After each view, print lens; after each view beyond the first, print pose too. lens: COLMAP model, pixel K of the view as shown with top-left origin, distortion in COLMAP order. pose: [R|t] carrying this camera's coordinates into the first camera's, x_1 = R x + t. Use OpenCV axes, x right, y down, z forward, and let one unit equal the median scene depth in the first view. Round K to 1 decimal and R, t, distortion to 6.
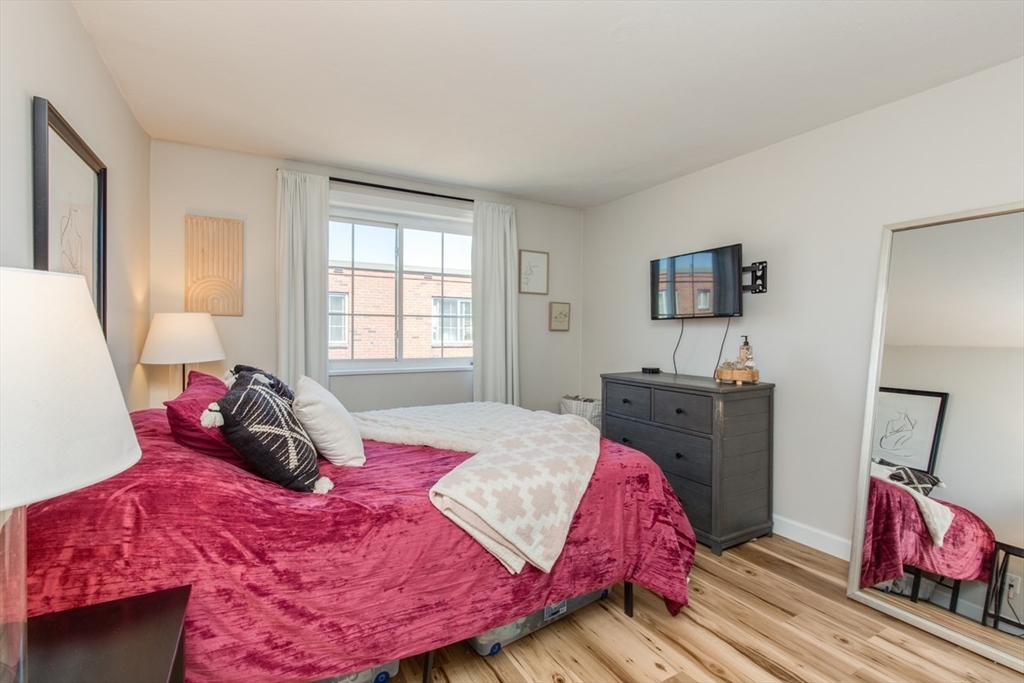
lens RADIAL K [[445.3, 0, 514.7], [0, 445.3, 338.8], [0, 0, 1]] dist [0.001109, 0.000814]
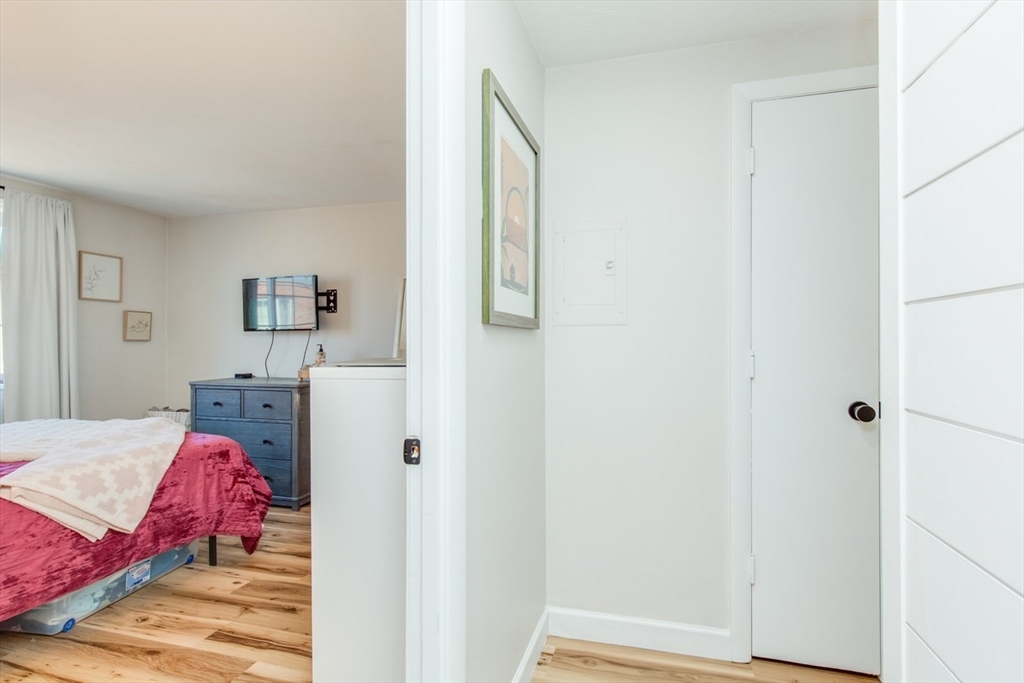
lens RADIAL K [[445.3, 0, 514.7], [0, 445.3, 338.8], [0, 0, 1]] dist [0.001109, 0.000814]
pose [[0.690986, -0.001641, 0.722866, -0.072797], [0.015898, 0.999790, -0.012927, 0.004959], [-0.722693, 0.020424, 0.690867, -0.553917]]
